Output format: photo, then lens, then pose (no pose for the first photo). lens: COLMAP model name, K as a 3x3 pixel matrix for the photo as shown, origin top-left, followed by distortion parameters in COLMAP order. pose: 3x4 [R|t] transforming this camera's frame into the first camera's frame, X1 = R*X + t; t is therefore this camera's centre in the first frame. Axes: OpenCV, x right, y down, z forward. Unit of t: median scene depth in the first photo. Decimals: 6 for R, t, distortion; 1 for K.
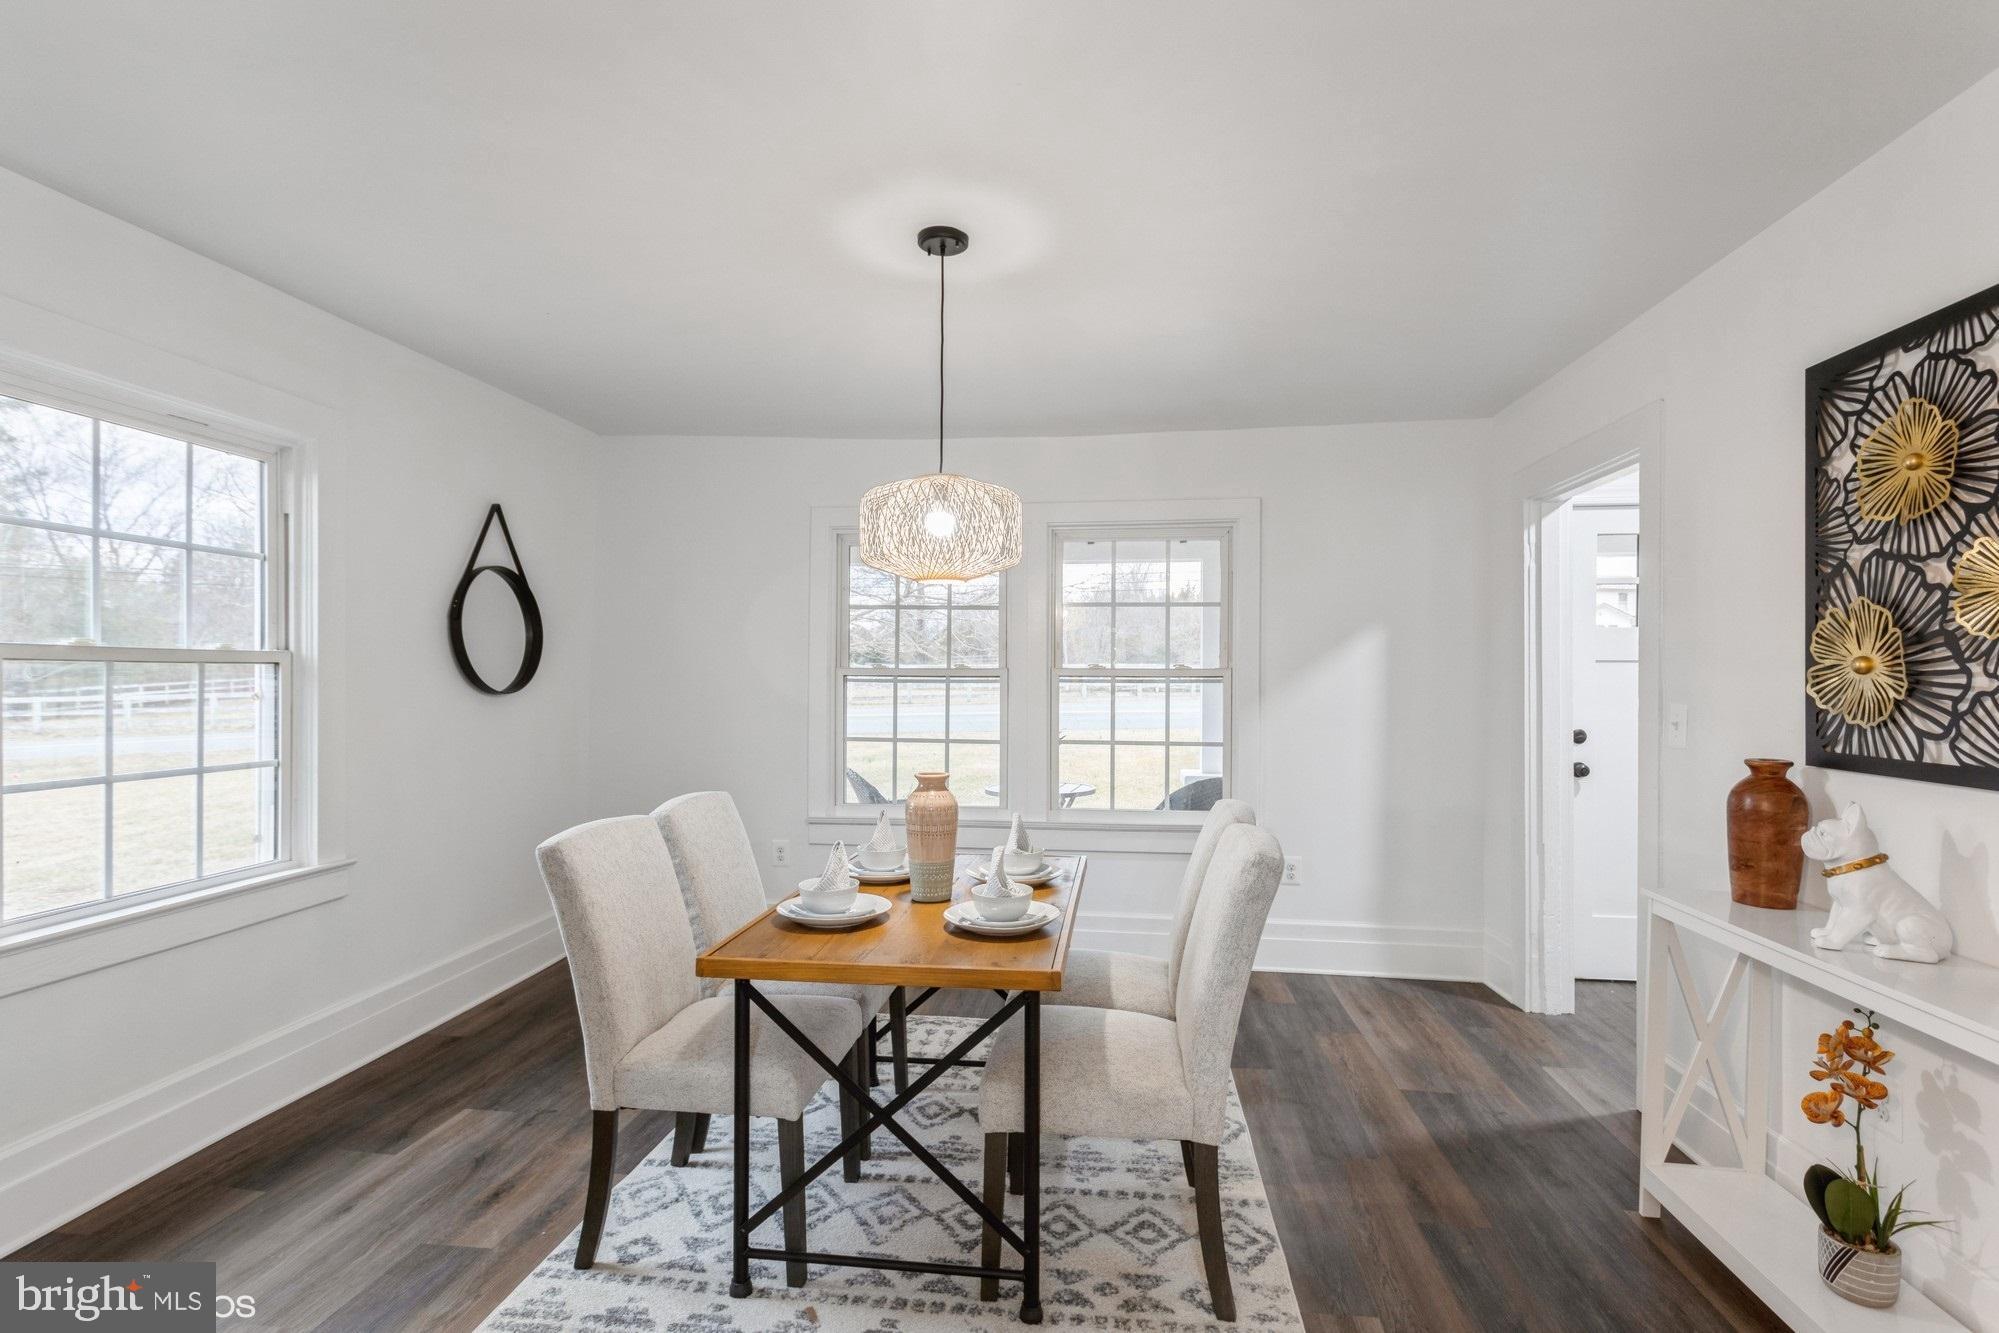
lens RADIAL K [[969.8, 0, 993.2], [0, 969.8, 671.5], [0, 0, 1]] dist [-0.000020, 0.000094]
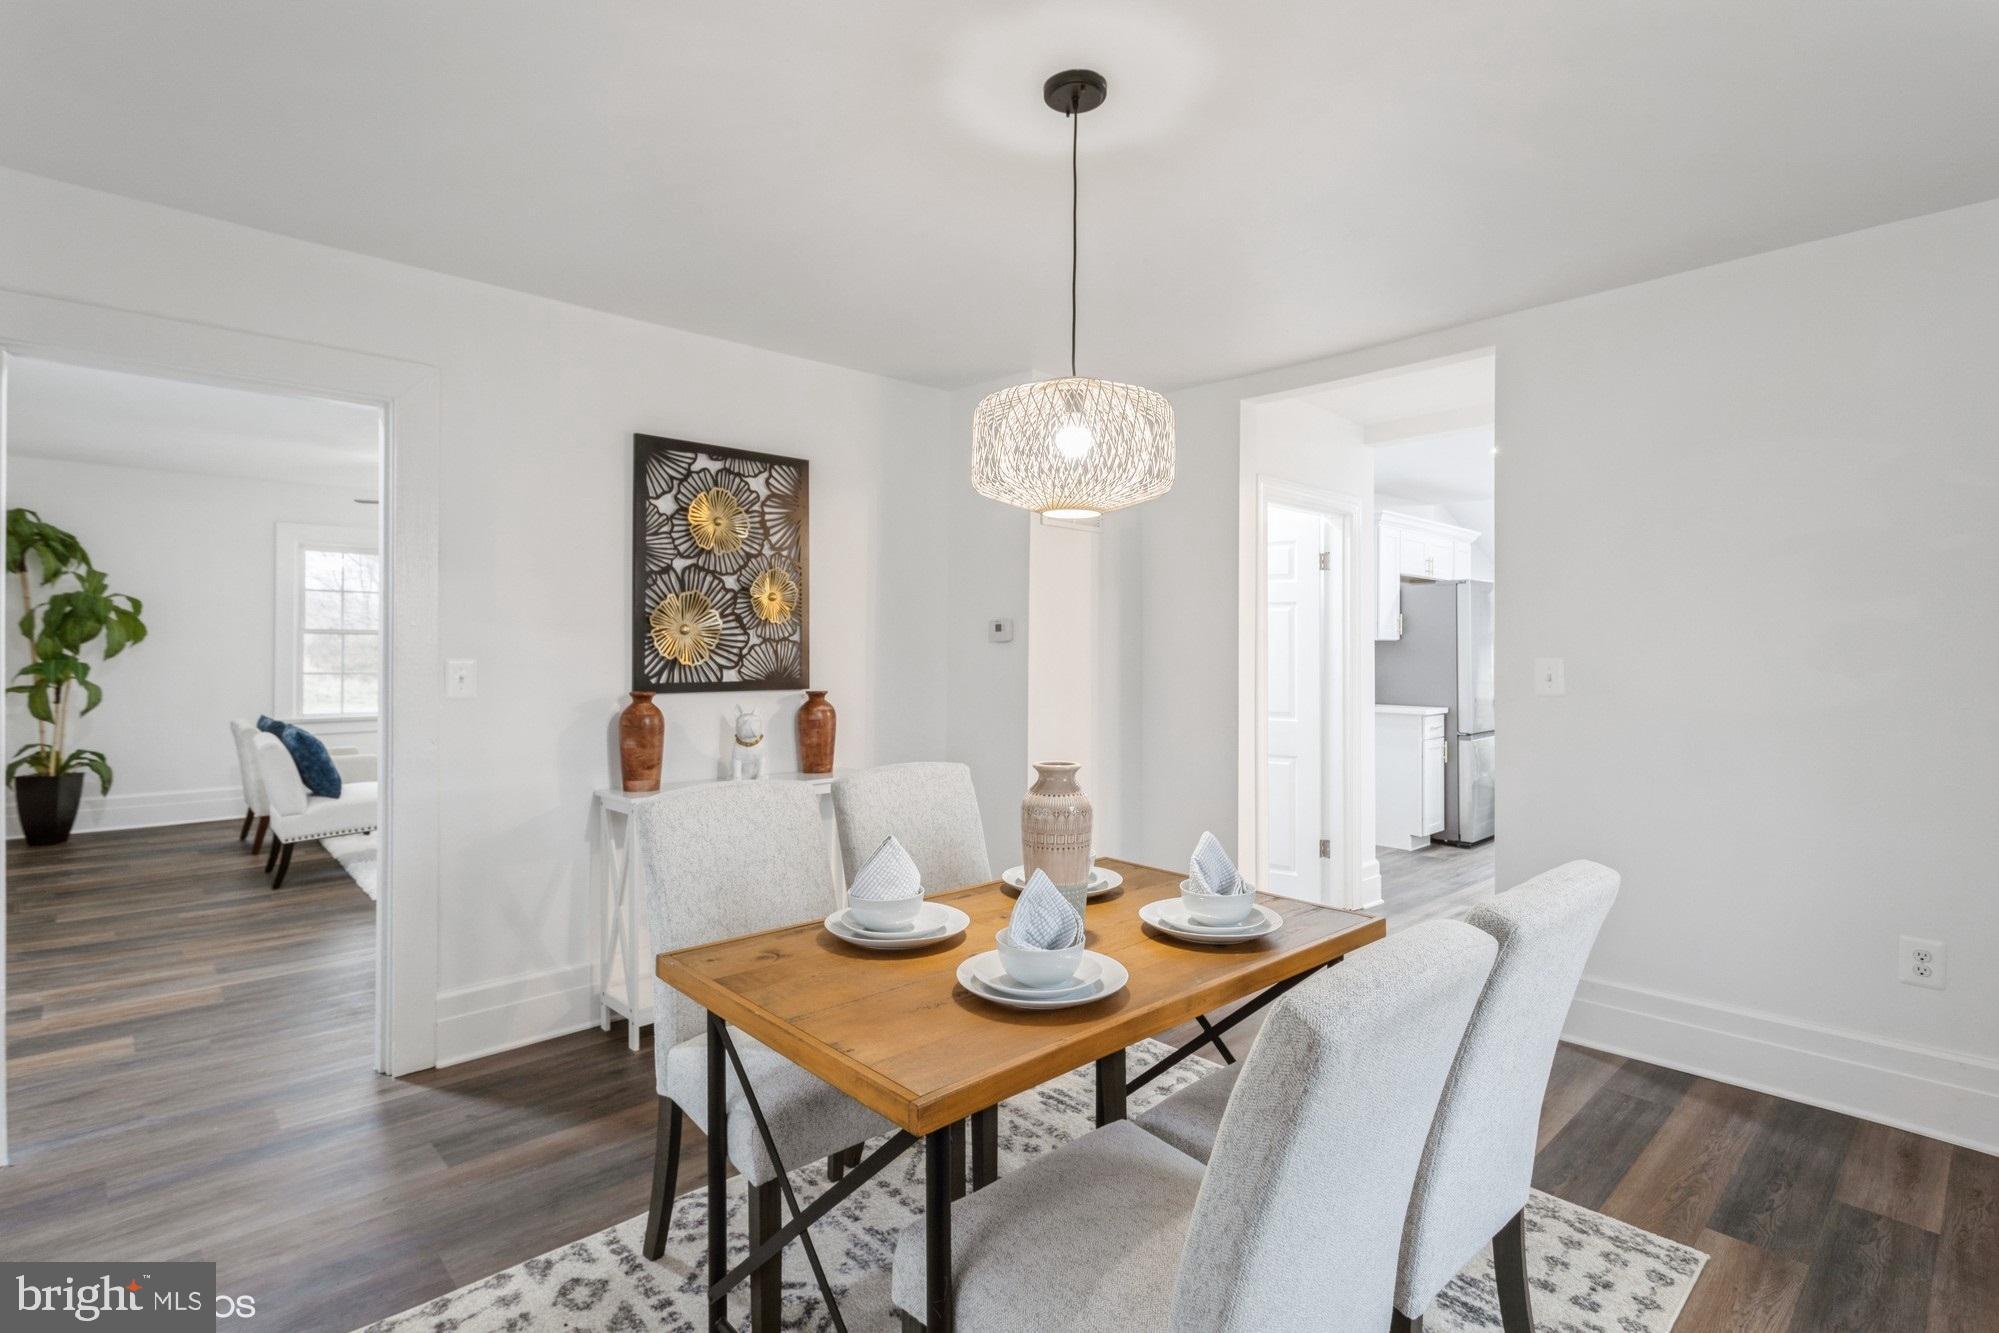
lens RADIAL K [[952.8, 0, 1006.2], [0, 952.8, 646.2], [0, 0, 1]] dist [0.001865, 0.000703]
pose [[-0.776257, -0.007812, 0.630368, -0.644622], [-0.009216, 0.999957, 0.001044, 0.017254], [-0.630349, -0.004999, -0.776296, 2.085046]]
